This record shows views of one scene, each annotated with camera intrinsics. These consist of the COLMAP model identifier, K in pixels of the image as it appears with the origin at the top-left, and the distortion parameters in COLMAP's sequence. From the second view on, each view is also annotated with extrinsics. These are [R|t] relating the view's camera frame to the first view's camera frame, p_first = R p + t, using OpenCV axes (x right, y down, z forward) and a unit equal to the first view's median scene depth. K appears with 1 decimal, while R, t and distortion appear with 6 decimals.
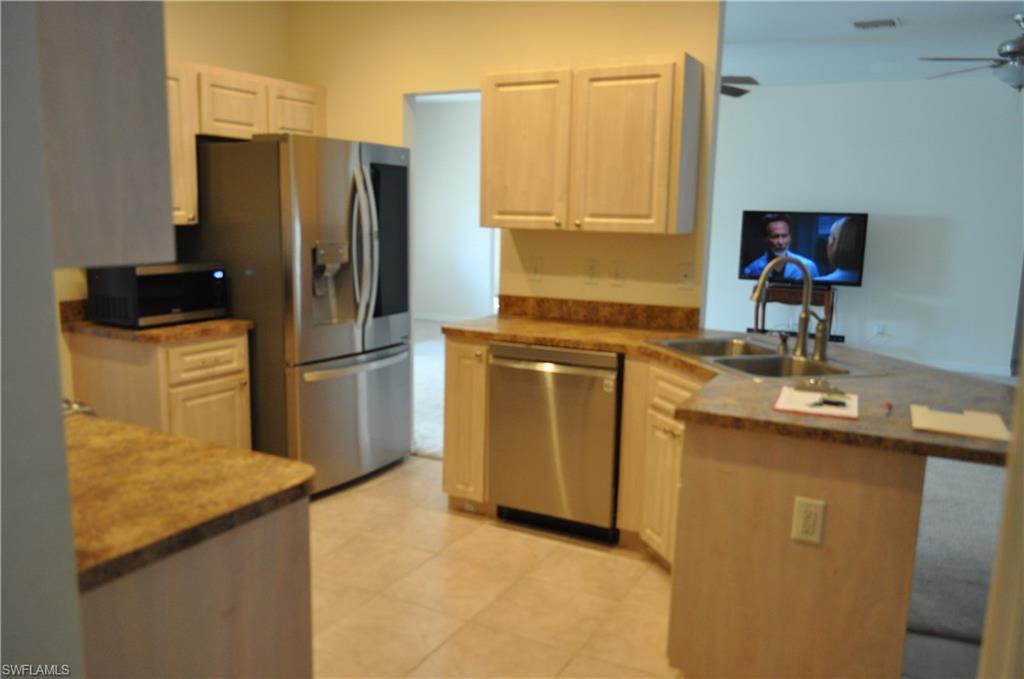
lens RADIAL K [[807.2, 0, 512.0], [0, 807.2, 339.5], [0, 0, 1]] dist [-0.010578, 0.009411]
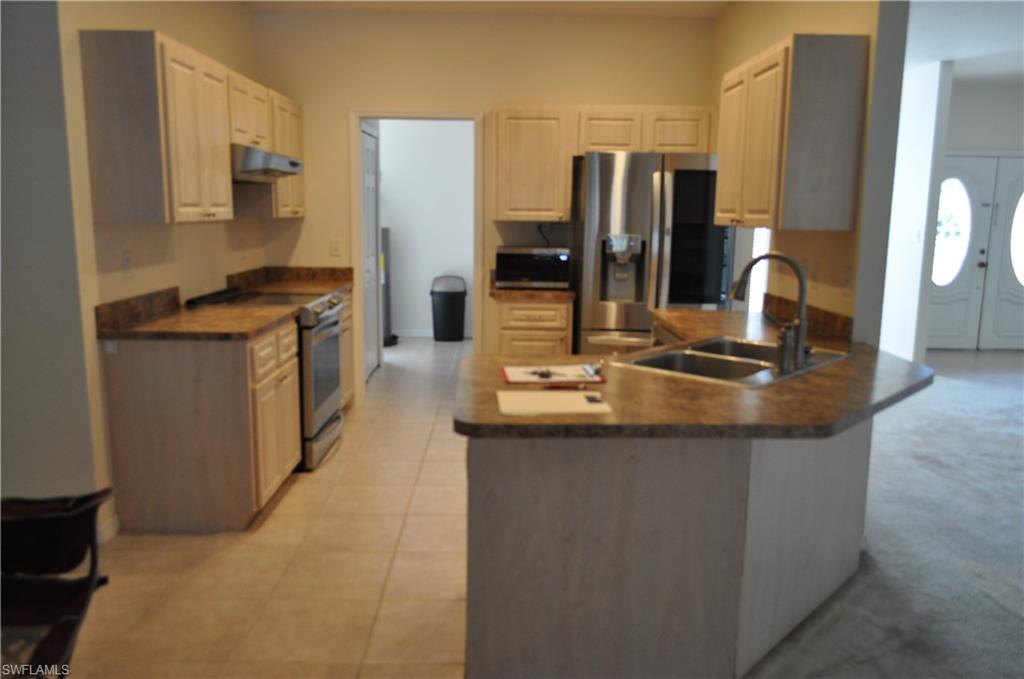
lens RADIAL K [[807.2, 0, 512.0], [0, 807.2, 339.5], [0, 0, 1]] dist [-0.010578, 0.009411]
pose [[0.479479, 0.132627, -0.867473, 0.808774], [-0.143591, 0.987048, 0.071542, -0.028713], [0.865726, 0.090259, 0.492313, 0.259887]]
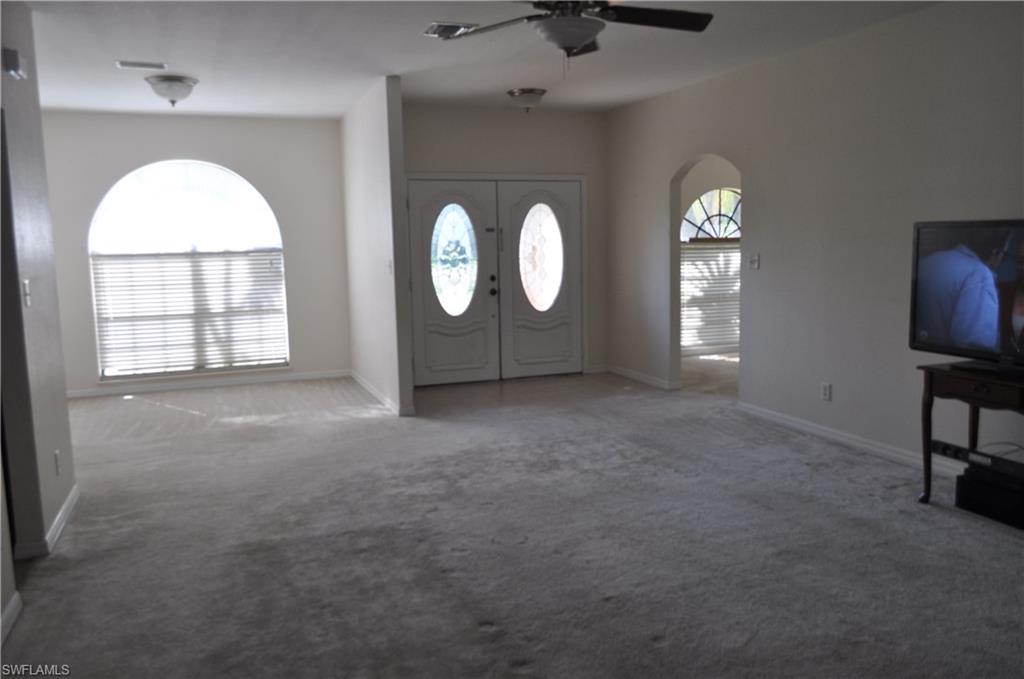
lens RADIAL K [[807.2, 0, 512.0], [0, 807.2, 339.5], [0, 0, 1]] dist [-0.010578, 0.009411]
pose [[0.752941, 0.049785, -0.656202, 0.929671], [-0.069485, 0.997575, -0.004044, -0.129238], [0.654409, 0.048641, 0.754575, 0.883041]]
